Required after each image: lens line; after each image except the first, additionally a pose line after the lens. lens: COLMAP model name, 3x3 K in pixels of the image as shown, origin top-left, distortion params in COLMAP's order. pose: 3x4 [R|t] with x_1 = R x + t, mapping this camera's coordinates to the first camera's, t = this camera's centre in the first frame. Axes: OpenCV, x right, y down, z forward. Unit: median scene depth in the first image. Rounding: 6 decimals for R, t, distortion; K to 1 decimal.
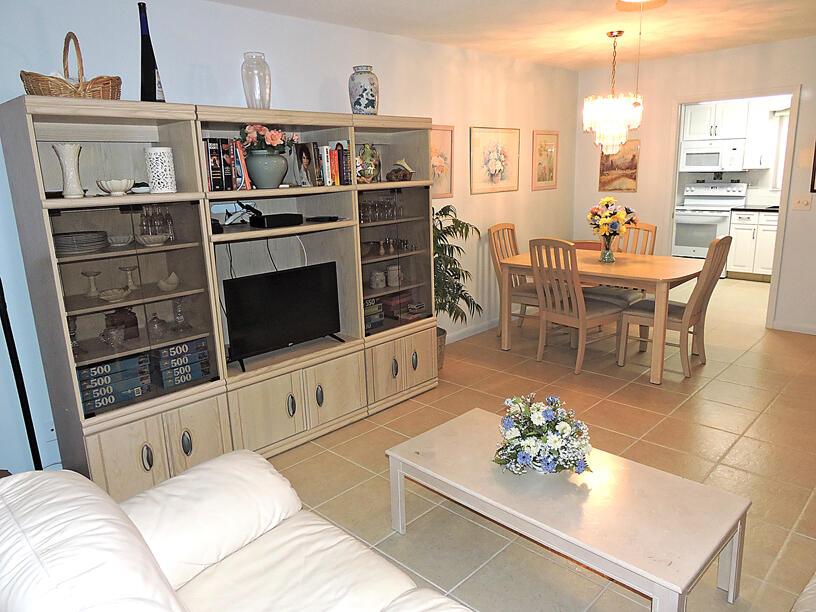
lens RADIAL K [[582.3, 0, 408.0], [0, 582.3, 306.0], [0, 0, 1]] dist [-0.001160, -0.005680]
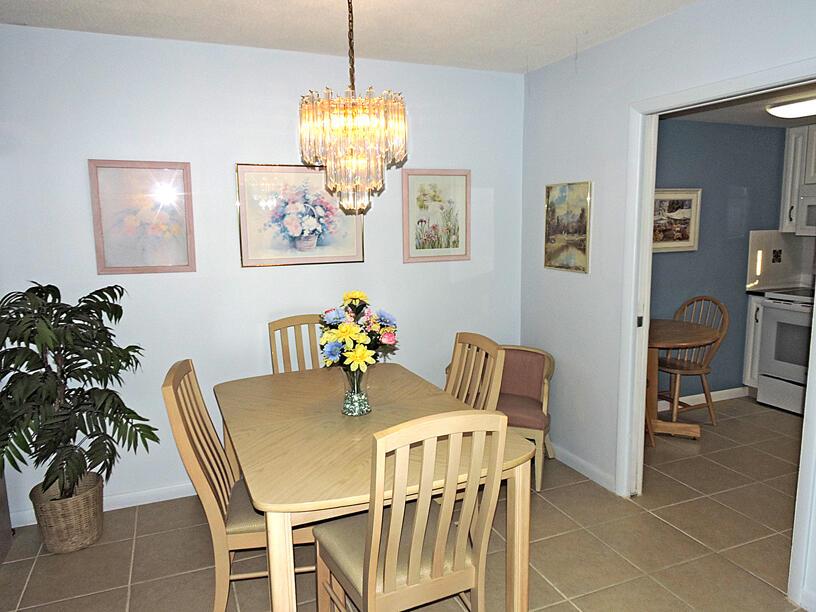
lens RADIAL K [[582.3, 0, 408.0], [0, 582.3, 306.0], [0, 0, 1]] dist [-0.001160, -0.005680]
pose [[0.919172, 0.073906, -0.386860, 0.463477], [-0.104417, 0.992816, -0.058424, -0.115044], [0.379763, 0.094096, 0.920286, 0.423597]]
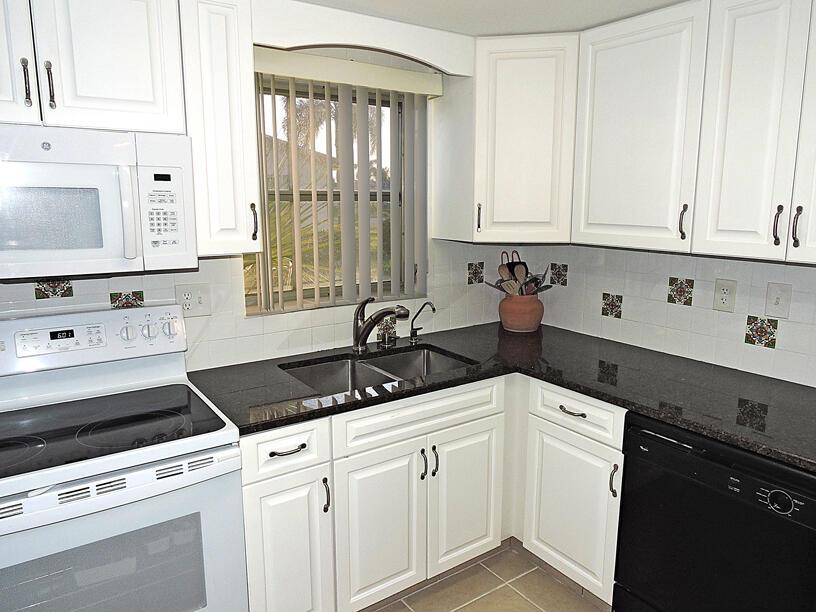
lens RADIAL K [[582.3, 0, 408.0], [0, 582.3, 306.0], [0, 0, 1]] dist [-0.001160, -0.005680]
pose [[0.194172, -0.151198, 0.969245, 0.443809], [0.222802, 0.969026, 0.106529, -0.286242], [-0.955331, 0.195264, 0.221845, 1.108146]]
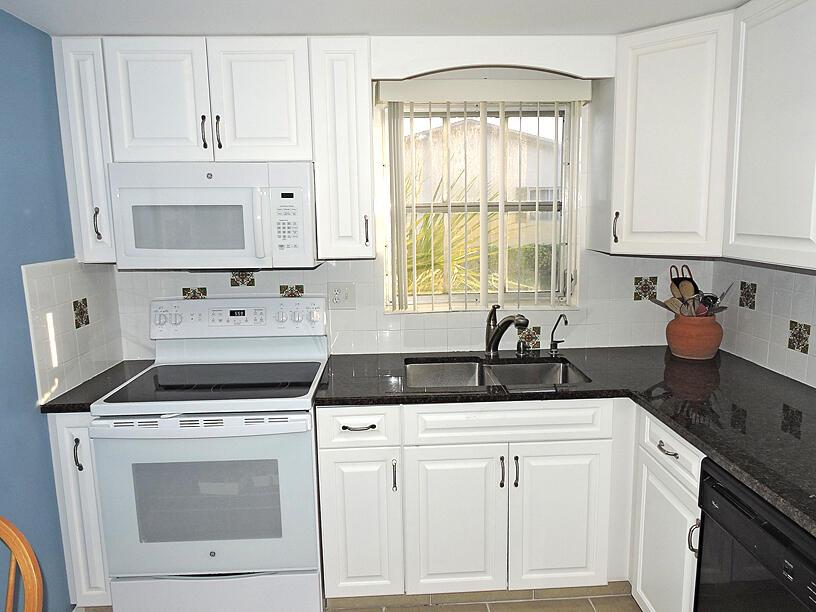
lens RADIAL K [[589.0, 0, 408.6], [0, 589.0, 303.9], [0, 0, 1]] dist [-0.003549, -0.006375]
pose [[0.686818, -0.096072, 0.720453, 0.488020], [0.166407, 0.985682, -0.027198, -0.252166], [-0.707524, 0.138568, 0.692971, 0.966212]]
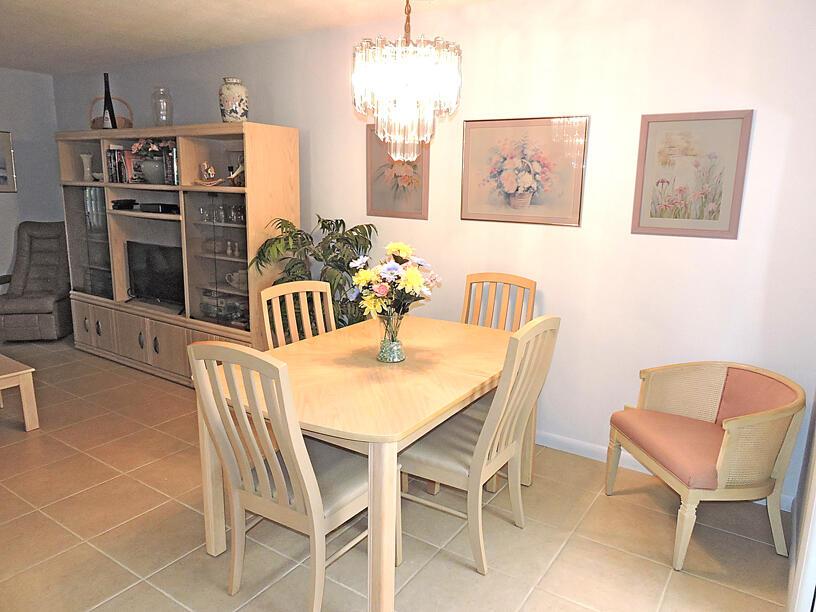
lens RADIAL K [[589.0, 0, 408.6], [0, 589.0, 303.9], [0, 0, 1]] dist [-0.003549, -0.006375]
pose [[0.177662, 0.234070, -0.955849, 0.686981], [-0.252282, 0.949675, 0.185666, -0.184553], [0.951205, 0.208157, 0.227773, 0.704542]]
